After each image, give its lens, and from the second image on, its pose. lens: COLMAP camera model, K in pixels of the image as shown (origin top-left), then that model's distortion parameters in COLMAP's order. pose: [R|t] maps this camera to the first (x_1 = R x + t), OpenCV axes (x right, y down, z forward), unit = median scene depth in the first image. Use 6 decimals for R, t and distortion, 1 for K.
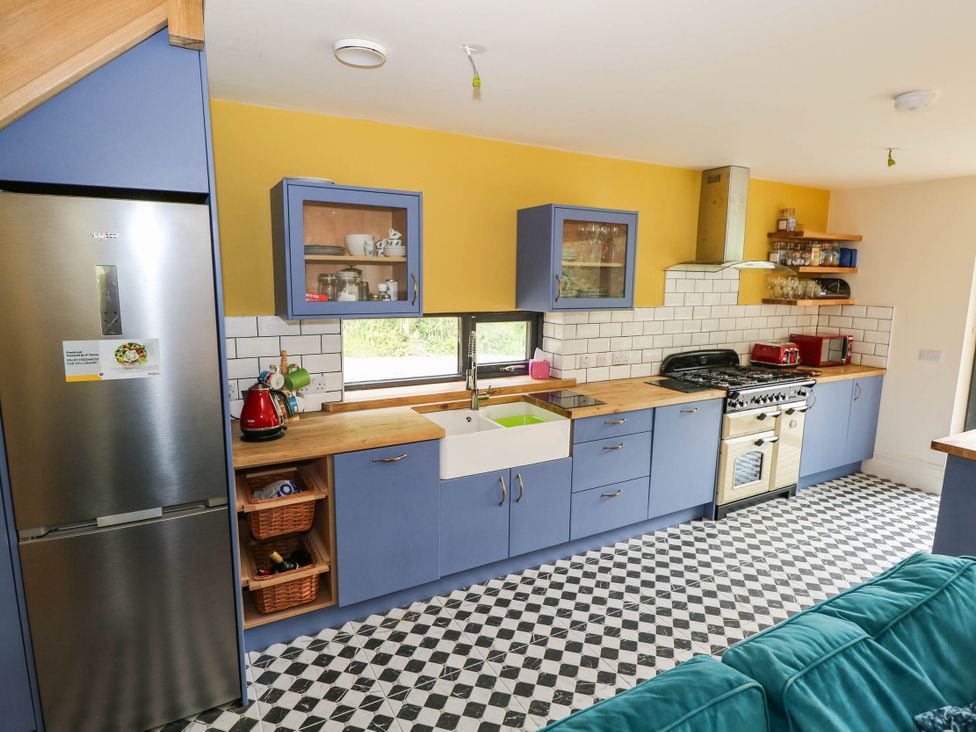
lens RADIAL K [[557.5, 0, 485.6], [0, 557.5, 361.3], [0, 0, 1]] dist [0.000751, -0.014808]
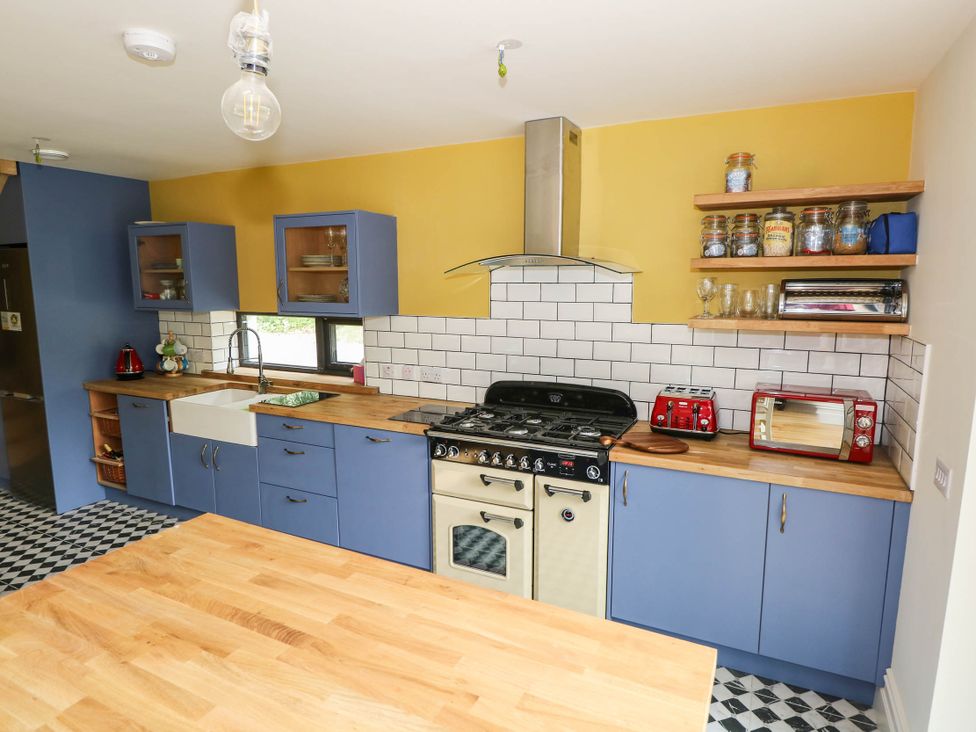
lens RADIAL K [[570.9, 0, 511.6], [0, 570.9, 361.4], [0, 0, 1]] dist [0.003956, -0.013522]
pose [[0.573999, 0.098946, -0.812856, 1.160983], [-0.119836, 0.992135, 0.036147, -0.082255], [0.810040, 0.076660, 0.581342, 0.652944]]
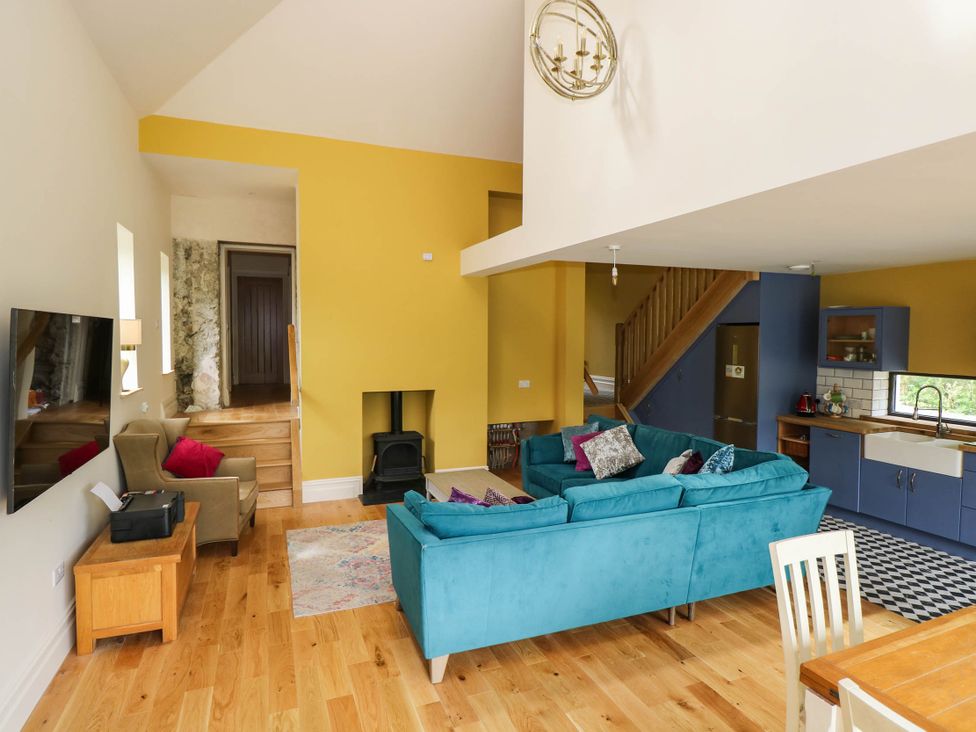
lens RADIAL K [[557.5, 0, 485.6], [0, 557.5, 361.3], [0, 0, 1]] dist [0.000751, -0.014808]
pose [[-0.137552, 0.031557, -0.989992, 1.487998], [-0.161431, 0.985414, 0.053841, -0.001241], [0.977251, 0.167221, -0.130451, -0.039458]]
